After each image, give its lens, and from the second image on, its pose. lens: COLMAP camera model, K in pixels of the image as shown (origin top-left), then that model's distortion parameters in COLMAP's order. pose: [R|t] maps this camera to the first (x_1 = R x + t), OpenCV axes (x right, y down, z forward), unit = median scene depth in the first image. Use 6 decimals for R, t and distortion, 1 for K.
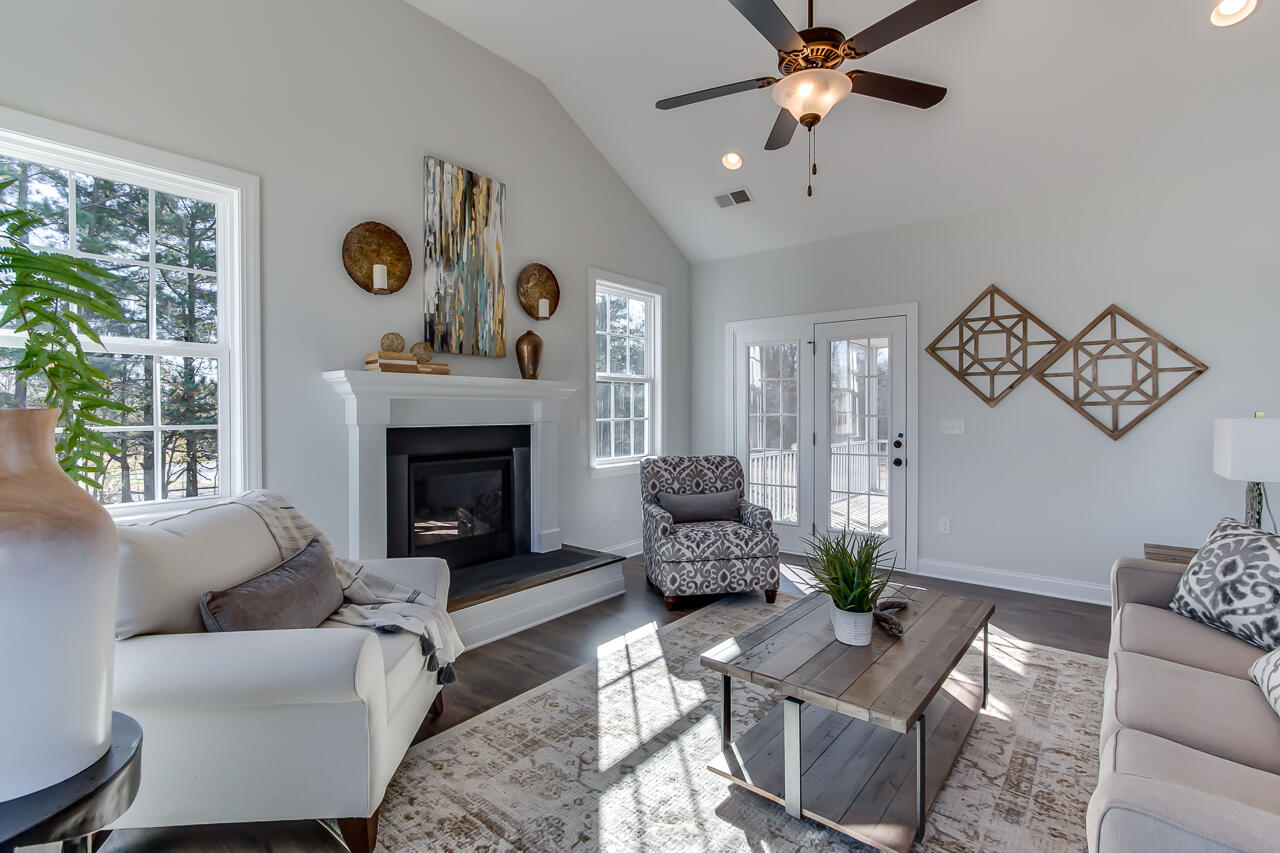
lens RADIAL K [[591.0, 0, 636.6], [0, 591.0, 413.6], [0, 0, 1]] dist [-0.003136, 0.000303]
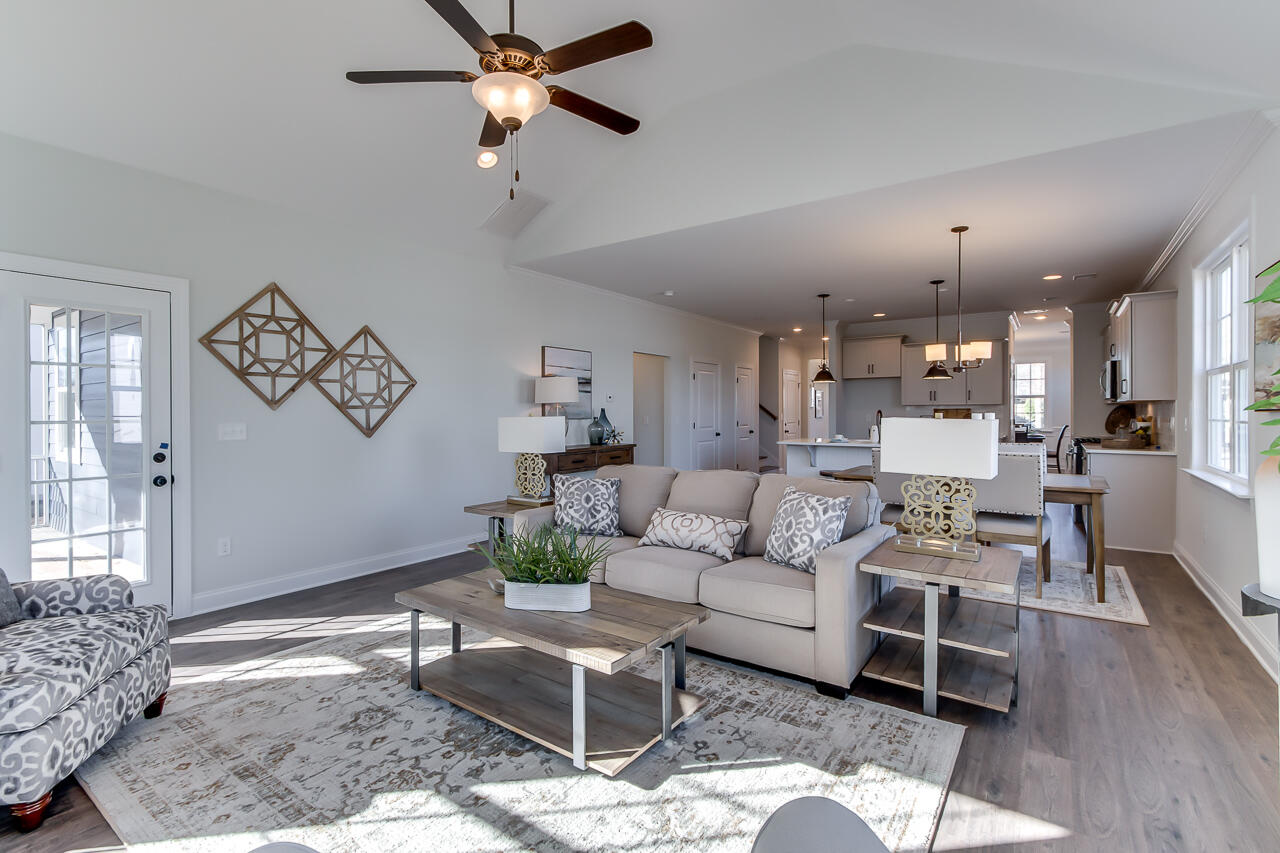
lens RADIAL K [[591.0, 0, 636.6], [0, 591.0, 413.6], [0, 0, 1]] dist [-0.003136, 0.000303]
pose [[-0.066153, -0.001909, 0.997808, -0.444740], [0.008022, 0.999965, 0.002445, -0.002542], [-0.997777, 0.008166, -0.066136, 0.524883]]
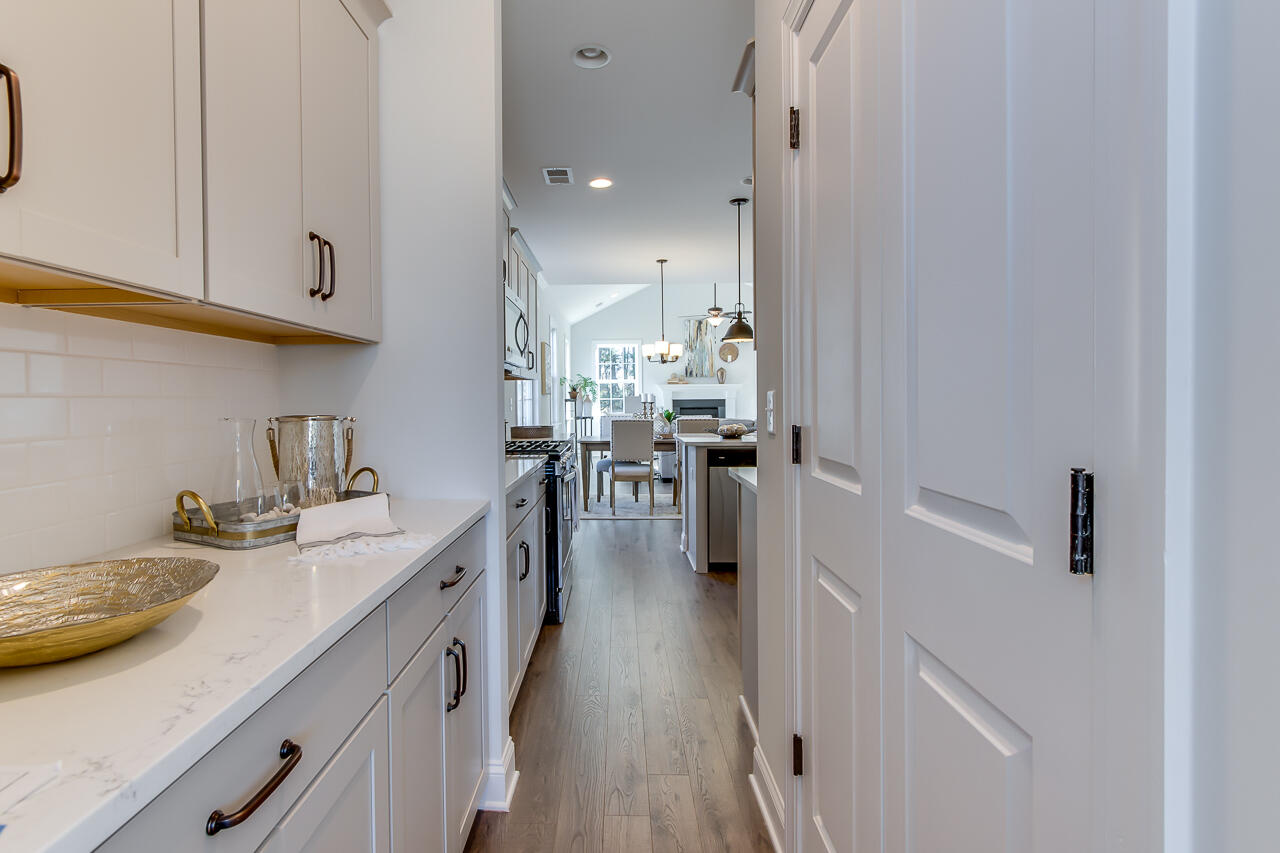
lens RADIAL K [[616.3, 0, 610.4], [0, 616.3, 406.8], [0, 0, 1]] dist [-0.000950, 0.000068]
pose [[0.621050, 0.004387, -0.783758, 2.032899], [0.005424, 0.999936, 0.009895, 0.026675], [0.783752, -0.010396, 0.620987, -1.457471]]
